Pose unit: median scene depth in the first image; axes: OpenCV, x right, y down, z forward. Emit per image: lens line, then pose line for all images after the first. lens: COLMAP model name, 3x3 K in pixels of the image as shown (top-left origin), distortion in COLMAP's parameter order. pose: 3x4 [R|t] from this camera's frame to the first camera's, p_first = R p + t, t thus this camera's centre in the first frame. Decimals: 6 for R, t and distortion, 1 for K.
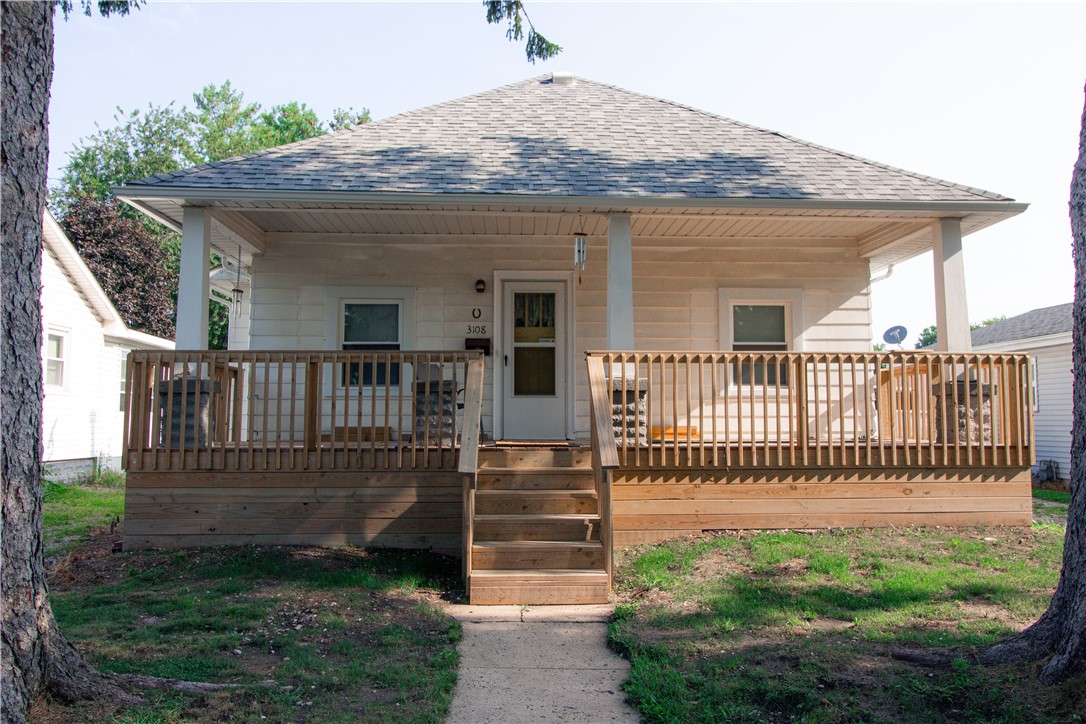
lens RADIAL K [[866.4, 0, 543.0], [0, 866.4, 362.0], [0, 0, 1]] dist [0.009587, -0.001022]
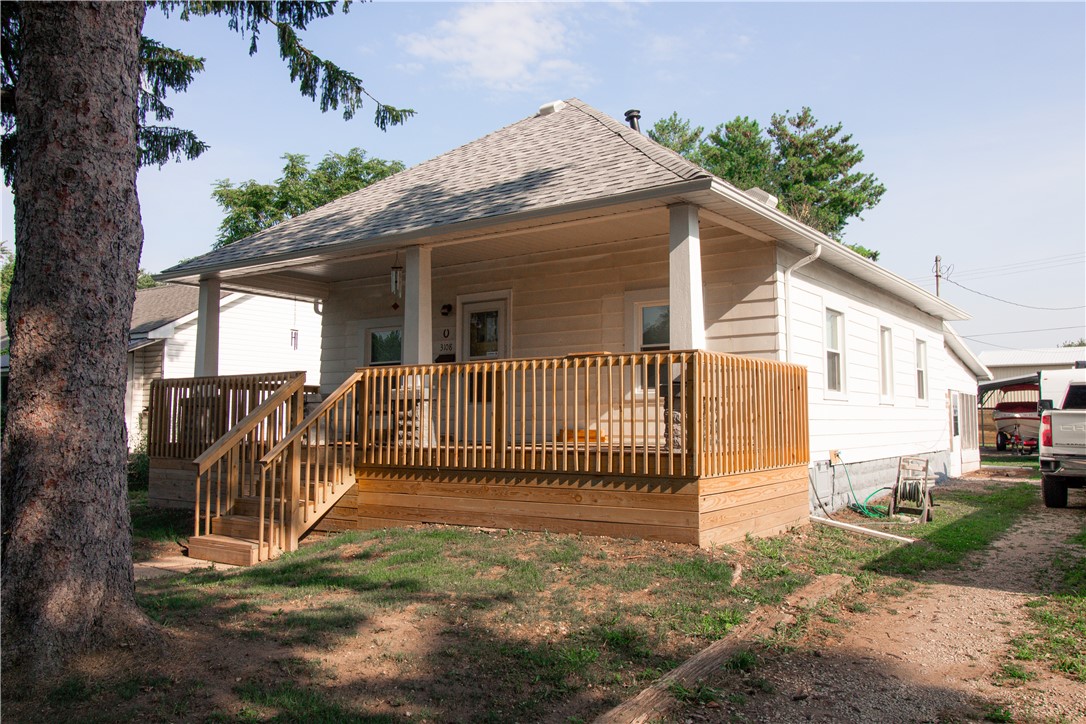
lens RADIAL K [[866.4, 0, 543.0], [0, 866.4, 362.0], [0, 0, 1]] dist [0.009587, -0.001022]
pose [[0.779610, -0.044320, -0.624695, 0.879312], [0.044016, 0.998904, -0.015938, 0.008464], [0.624717, -0.015071, 0.780706, 0.187186]]
